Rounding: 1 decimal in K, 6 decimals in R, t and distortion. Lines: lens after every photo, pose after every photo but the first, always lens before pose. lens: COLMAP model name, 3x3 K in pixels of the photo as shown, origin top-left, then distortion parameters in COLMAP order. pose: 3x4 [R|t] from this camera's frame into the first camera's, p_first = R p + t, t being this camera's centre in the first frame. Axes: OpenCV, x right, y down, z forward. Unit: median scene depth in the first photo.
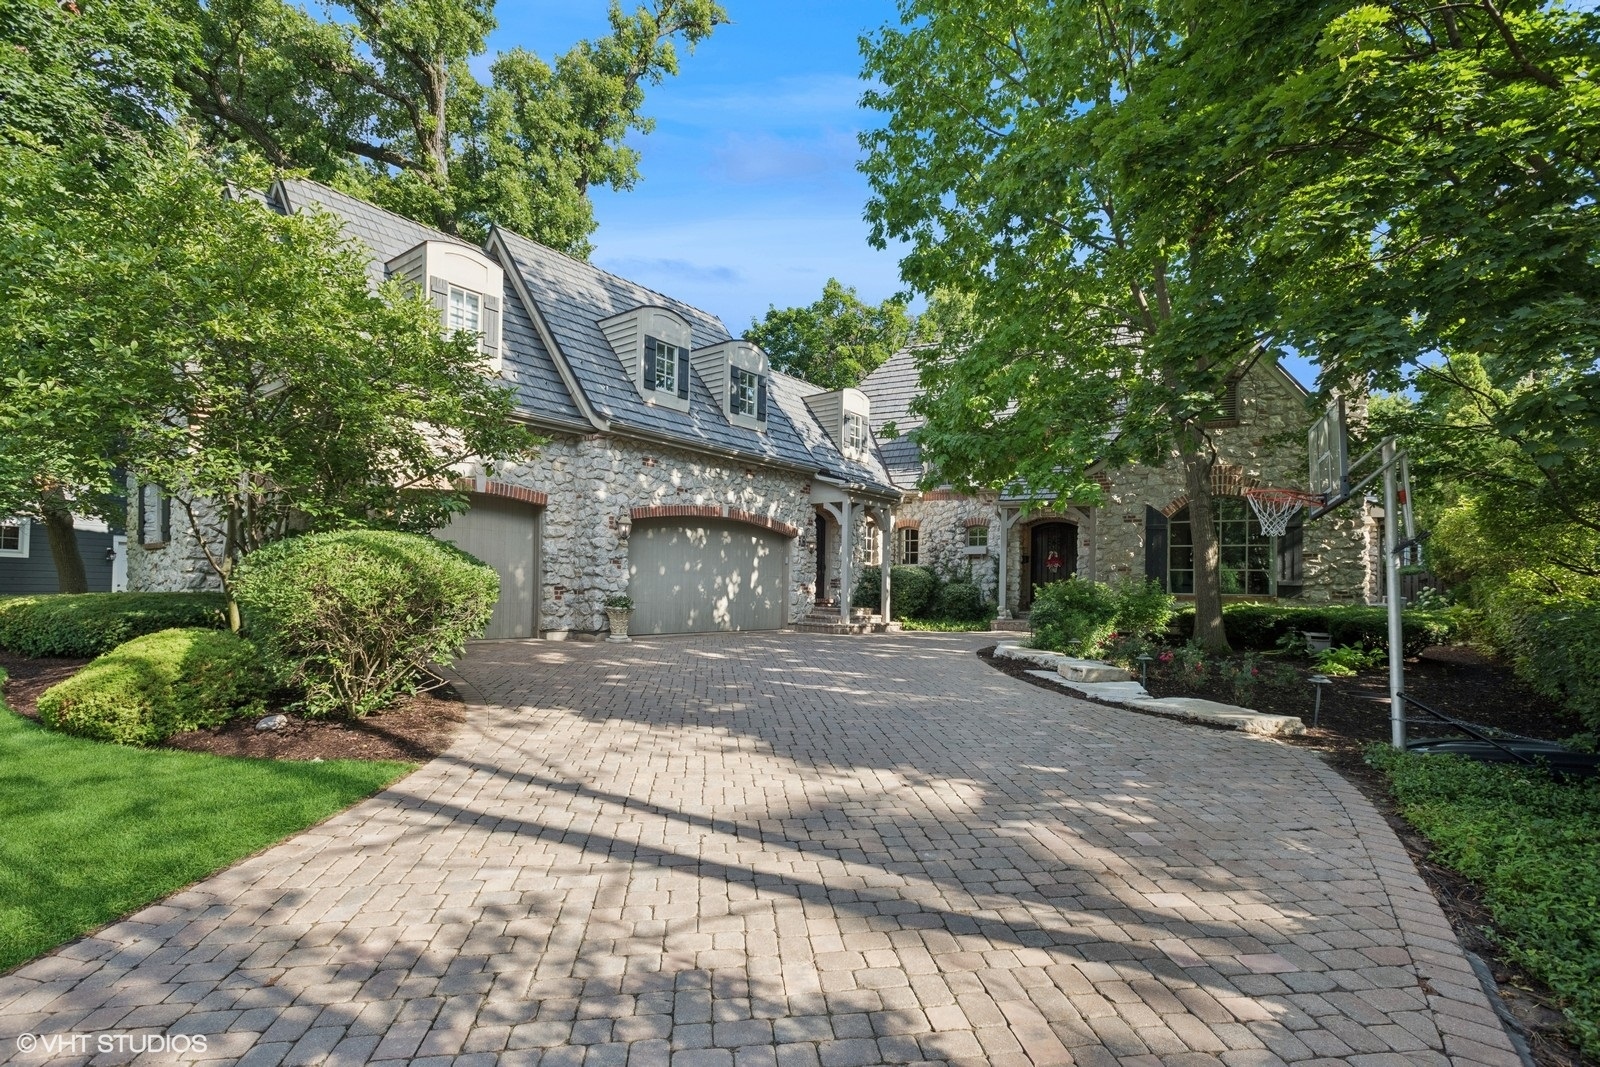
lens RADIAL K [[754.1, 0, 794.2], [0, 754.1, 539.2], [0, 0, 1]] dist [0.016242, -0.000885]
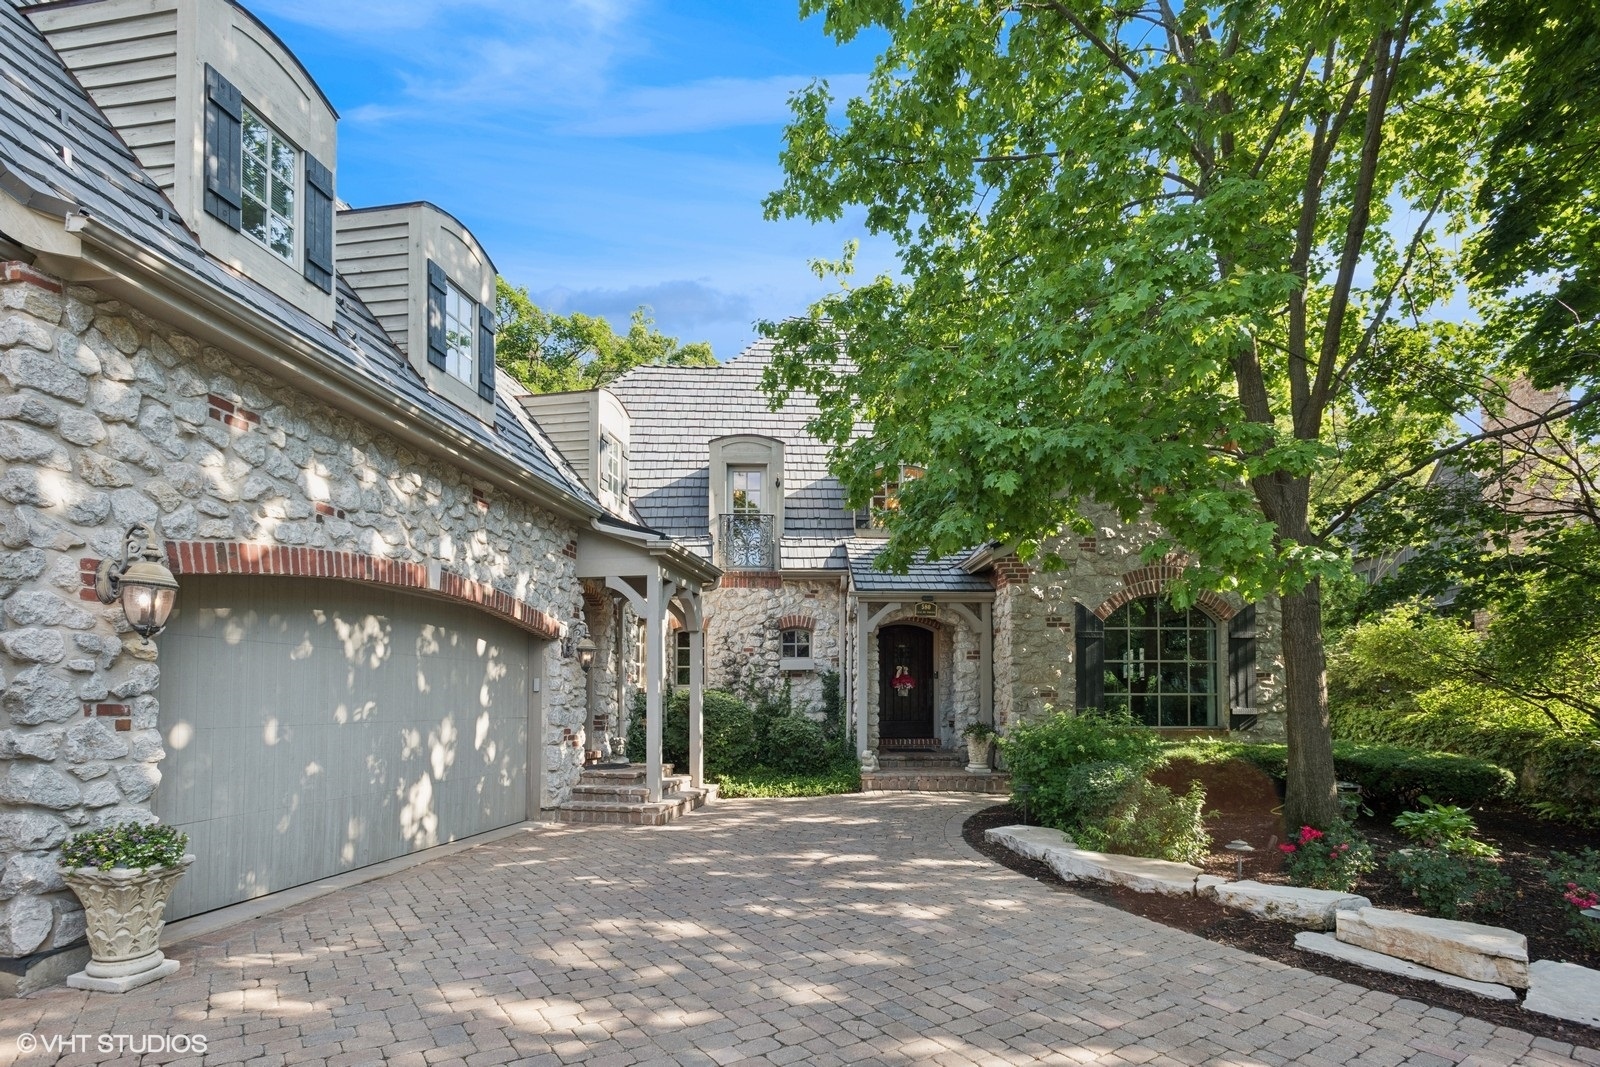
lens RADIAL K [[770.7, 0, 800.7], [0, 770.7, 664.3], [0, 0, 1]] dist [-0.019979, 0.000446]
pose [[0.866367, 0.000239, 0.499407, -0.112457], [-0.013304, 0.999656, 0.022601, -0.000768], [-0.499230, -0.026225, 0.866073, 0.457813]]
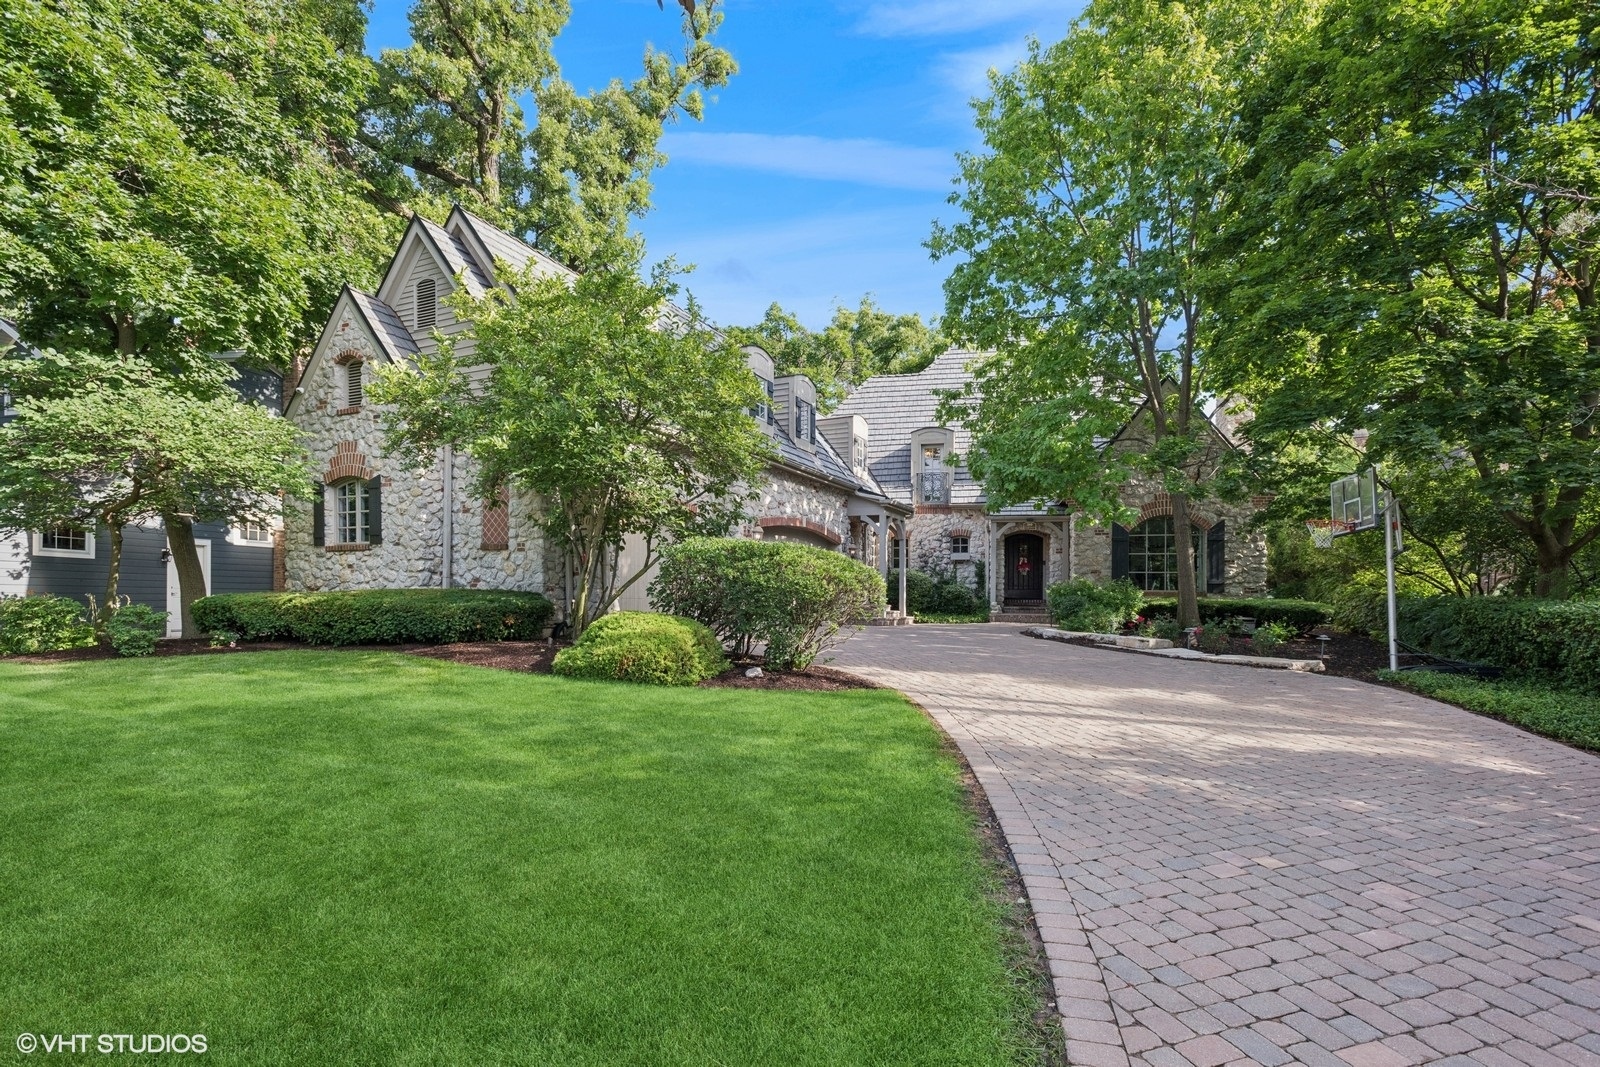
lens RADIAL K [[783.7, 0, 784.3], [0, 783.7, 550.5], [0, 0, 1]] dist [0.013305, -0.000693]
pose [[0.974815, 0.006659, 0.222916, -0.349376], [-0.007948, 0.999956, 0.004885, 0.001461], [-0.222874, -0.006534, 0.974825, -0.168988]]
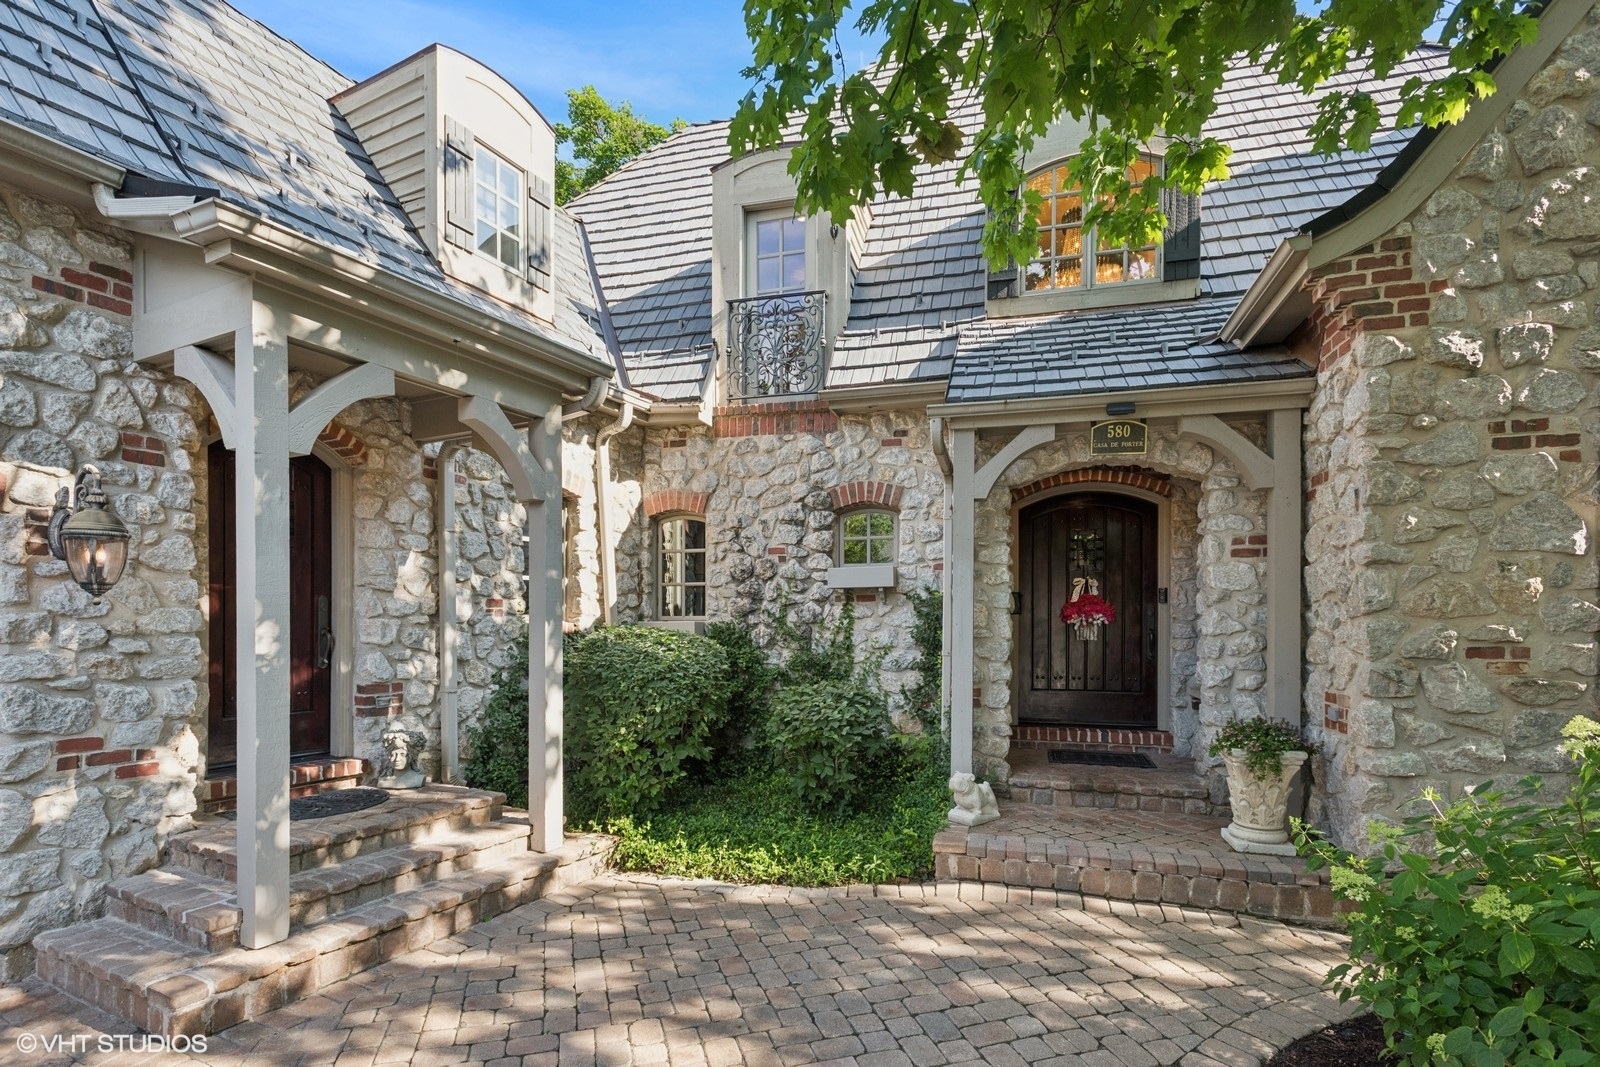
lens RADIAL K [[778.9, 0, 811.3], [0, 778.9, 612.3], [0, 0, 1]] dist [0.014375, -0.000625]
pose [[0.978522, -0.017201, 0.205421, 0.162933], [0.005430, 0.998317, 0.057731, 0.011899], [-0.206069, -0.055375, 0.976969, 0.743554]]
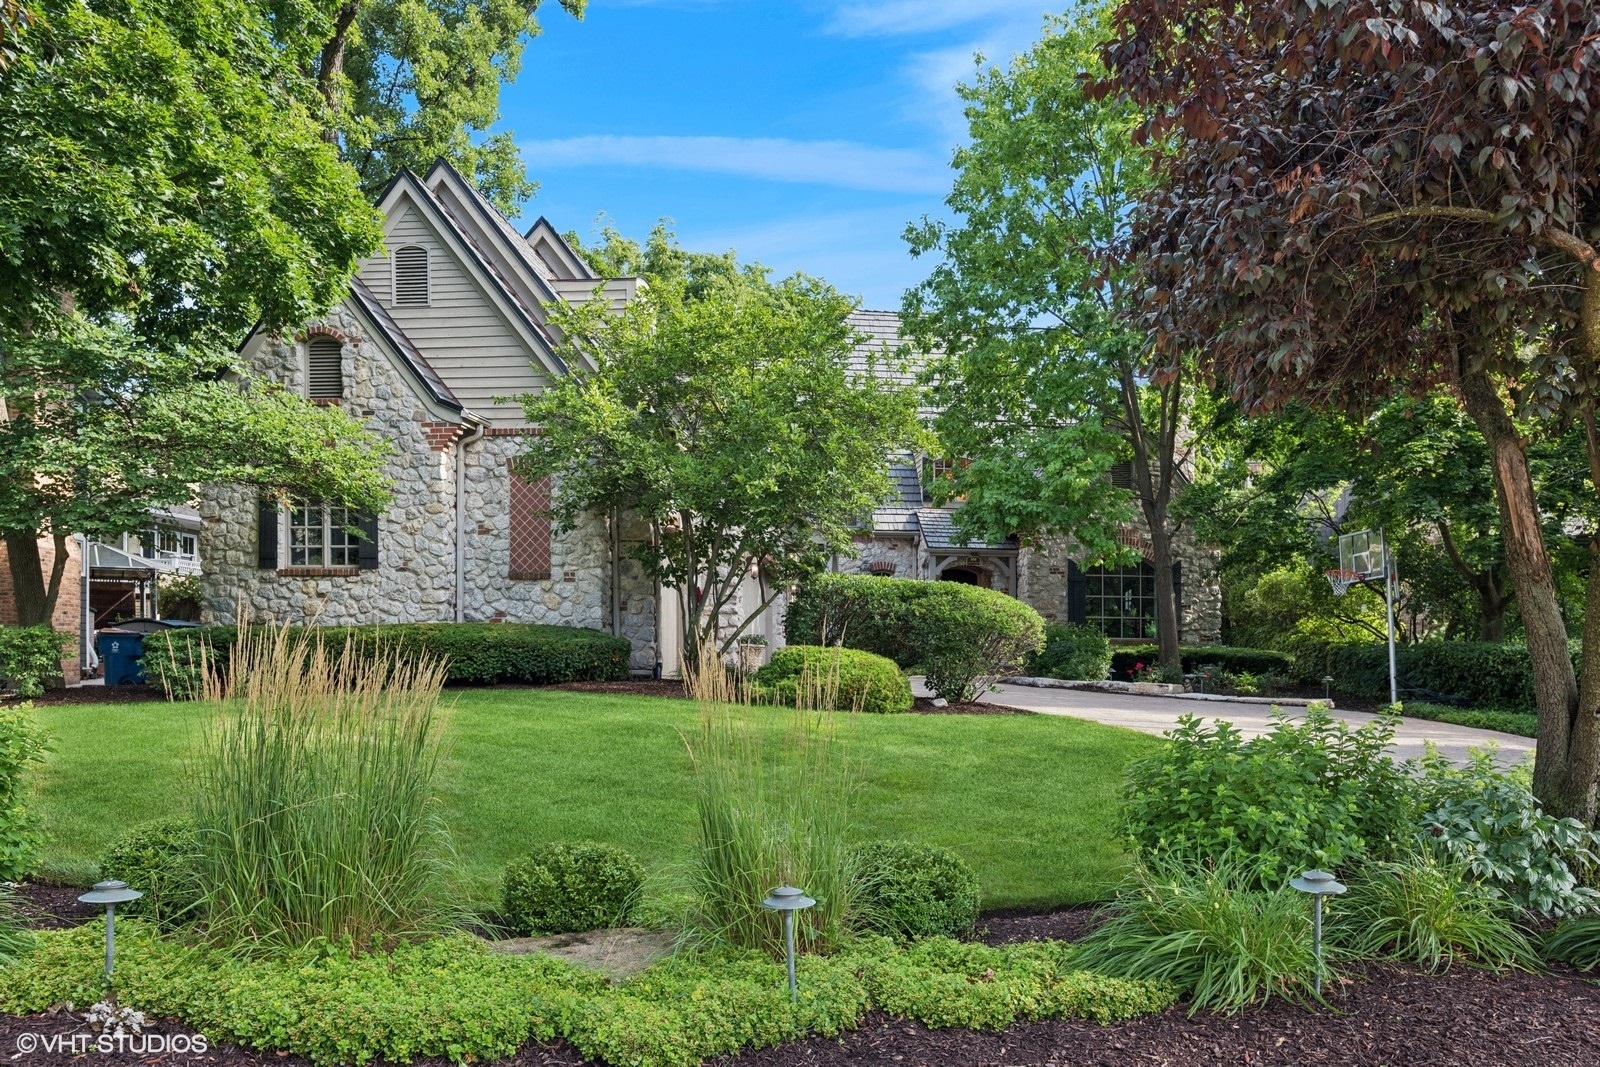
lens RADIAL K [[1274.1, 0, 749.3], [0, 1274.1, 532.2], [0, 0, 1]] dist [0.015015, 0.000234]
pose [[0.859607, 0.046653, 0.508822, -0.849997], [-0.030670, 0.998739, -0.039759, 0.004334], [-0.510035, 0.018571, 0.859953, -0.373765]]
